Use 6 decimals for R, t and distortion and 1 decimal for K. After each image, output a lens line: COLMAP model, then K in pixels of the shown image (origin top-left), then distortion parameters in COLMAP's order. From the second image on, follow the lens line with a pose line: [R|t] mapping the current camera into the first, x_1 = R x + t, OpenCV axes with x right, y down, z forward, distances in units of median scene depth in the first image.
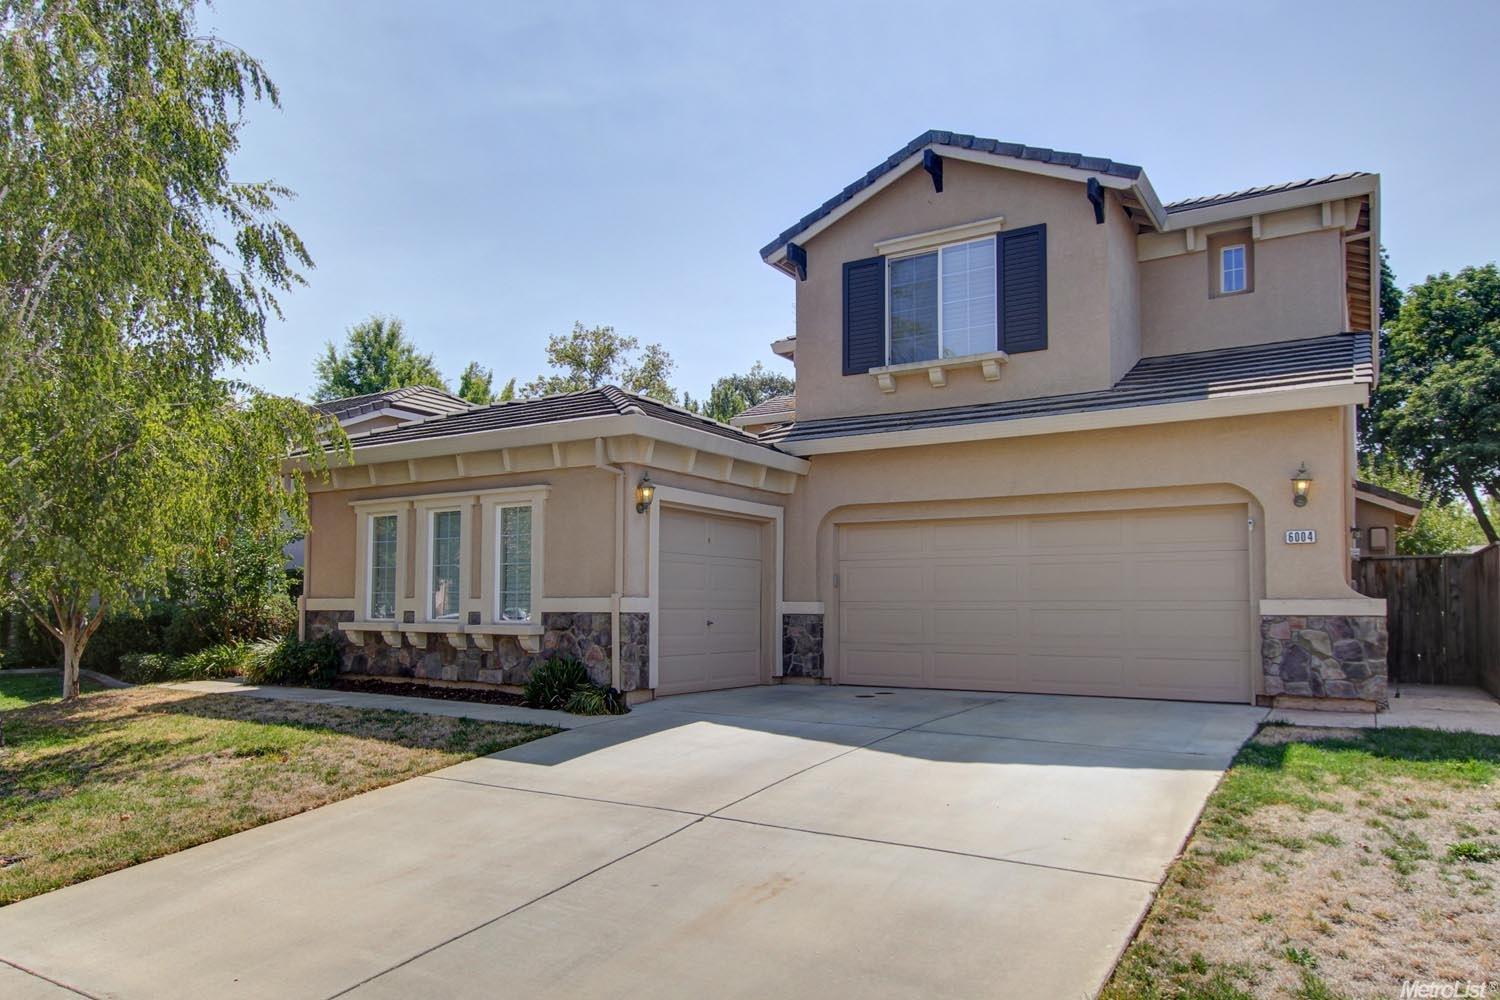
lens RADIAL K [[967.5, 0, 748.4], [0, 967.5, 487.3], [0, 0, 1]] dist [0.007014, 0.005023]
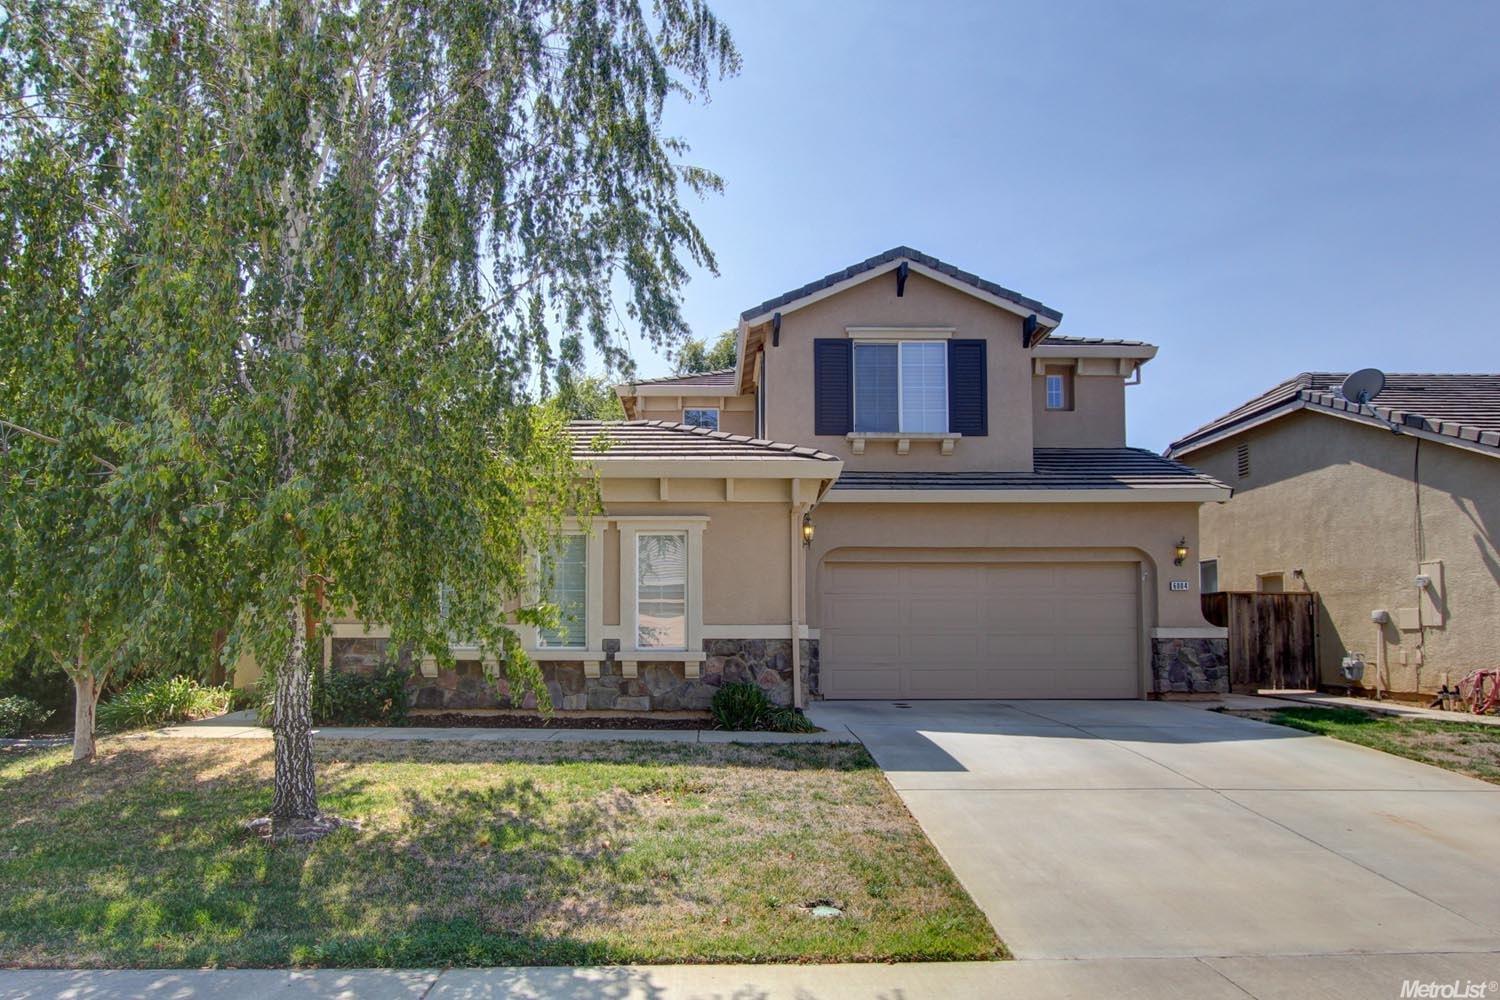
lens RADIAL K [[897.3, 0, 752.0], [0, 897.3, 512.7], [0, 0, 1]] dist [-0.000396, -0.000664]
pose [[0.850785, 0.068152, 0.521076, -0.628100], [-0.062789, 0.997635, -0.027963, 0.015996], [-0.521749, -0.008927, 0.853052, 0.139387]]
